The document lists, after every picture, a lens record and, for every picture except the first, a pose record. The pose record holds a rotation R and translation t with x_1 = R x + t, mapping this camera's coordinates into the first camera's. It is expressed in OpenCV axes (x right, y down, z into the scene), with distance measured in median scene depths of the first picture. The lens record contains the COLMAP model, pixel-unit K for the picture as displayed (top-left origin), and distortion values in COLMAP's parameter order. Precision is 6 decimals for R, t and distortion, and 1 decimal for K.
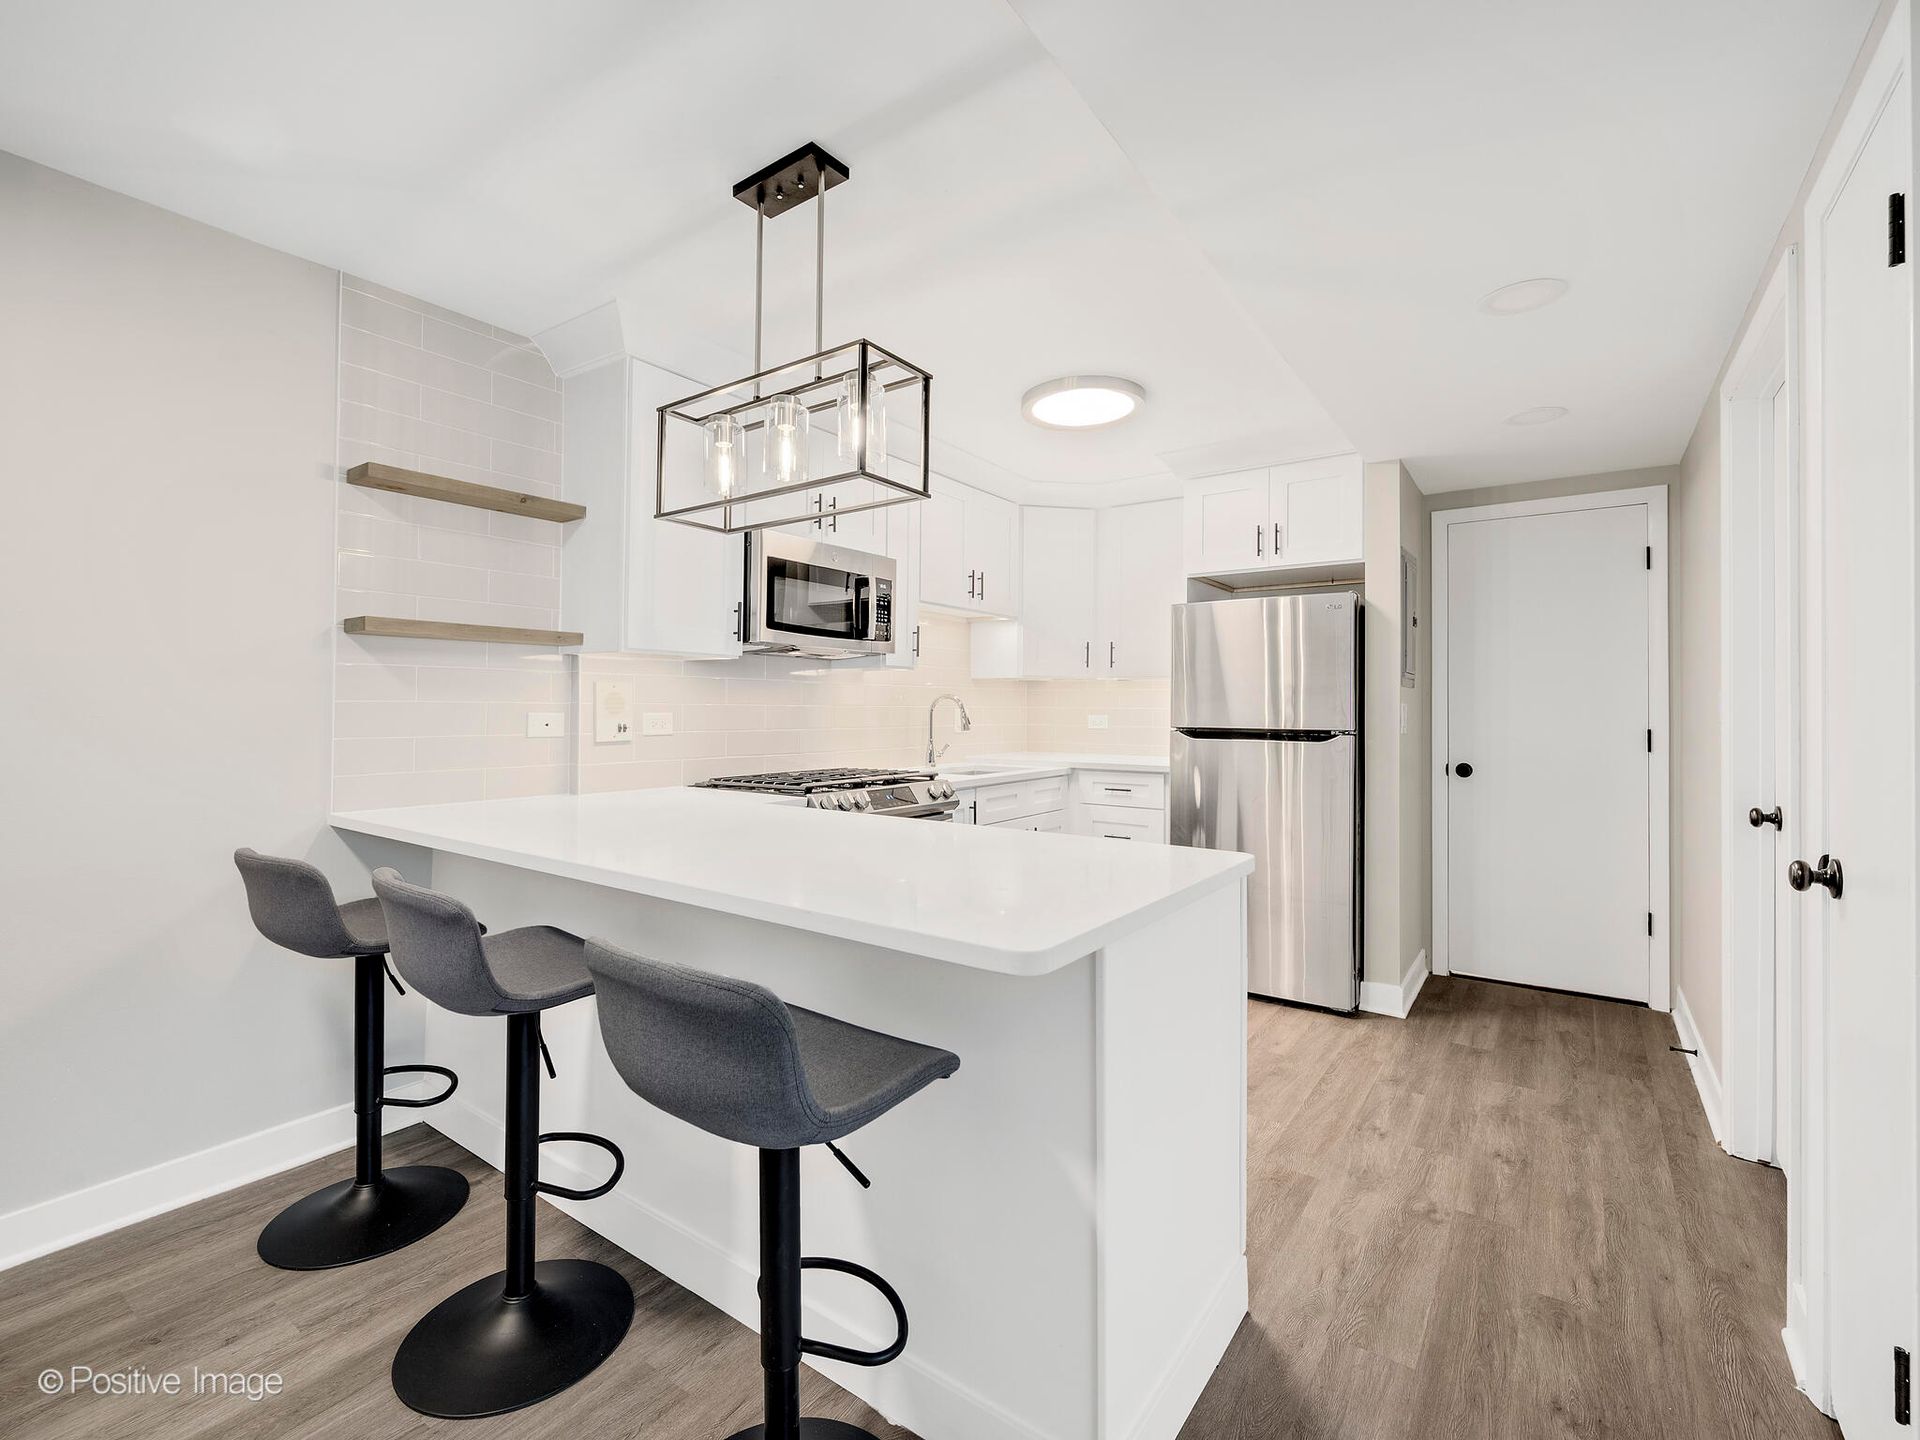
lens RADIAL K [[856.7, 0, 959.6], [0, 856.7, 708.1], [0, 0, 1]] dist [-0.003510, -0.000845]
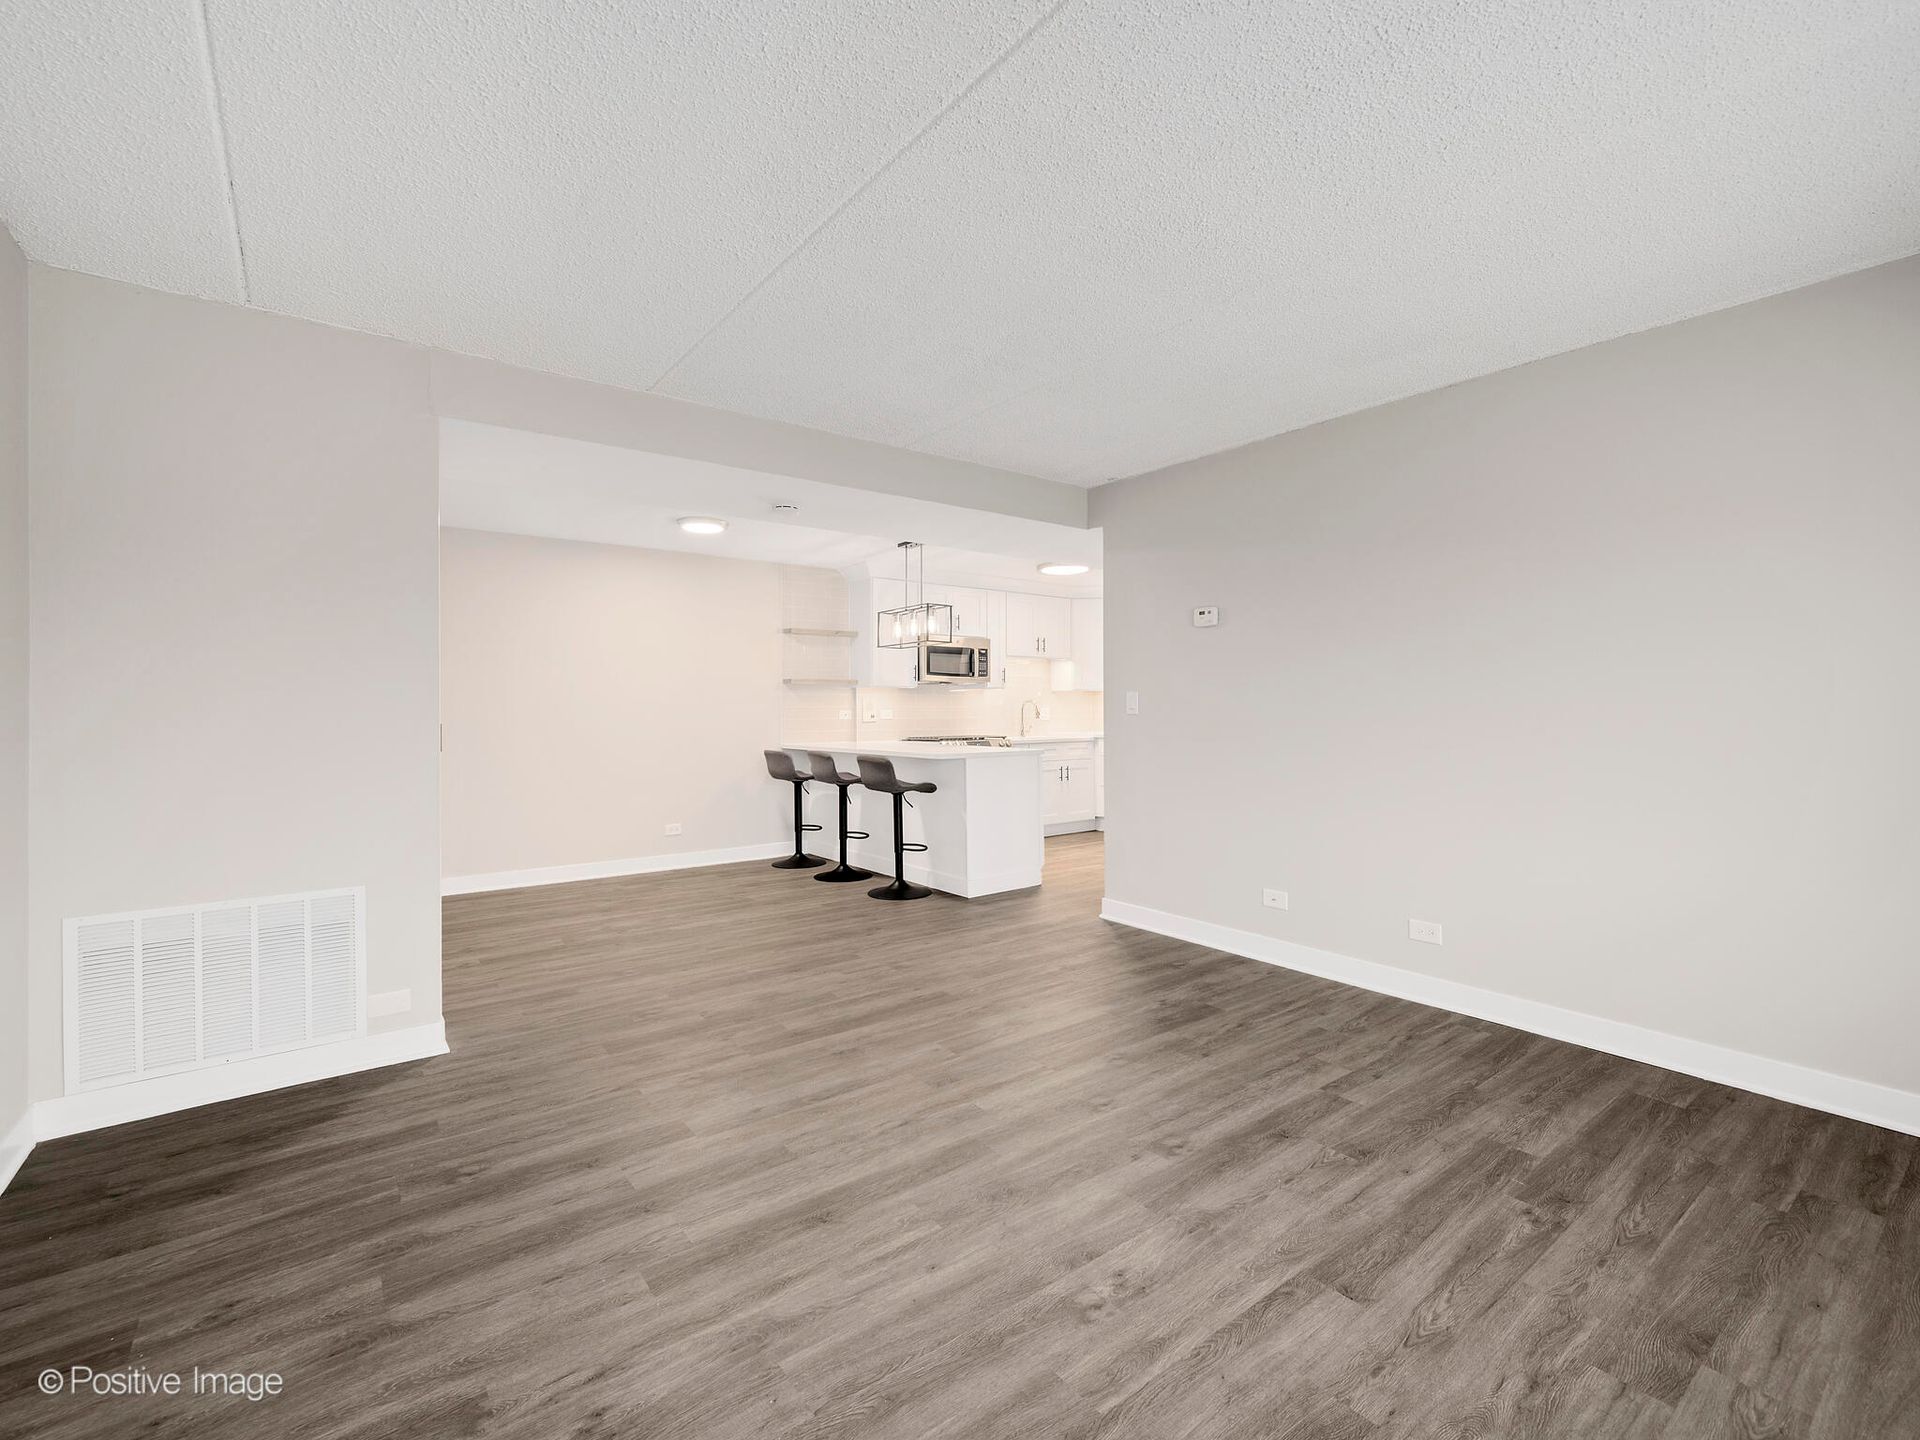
lens RADIAL K [[856.7, 0, 960.2], [0, 856.7, 715.5], [0, 0, 1]] dist [-0.003510, -0.000845]
pose [[0.954233, -0.012463, -0.298803, 0.753234], [0.013486, 0.999908, 0.001363, 0.026039], [0.298759, -0.005331, 0.954314, -1.653874]]
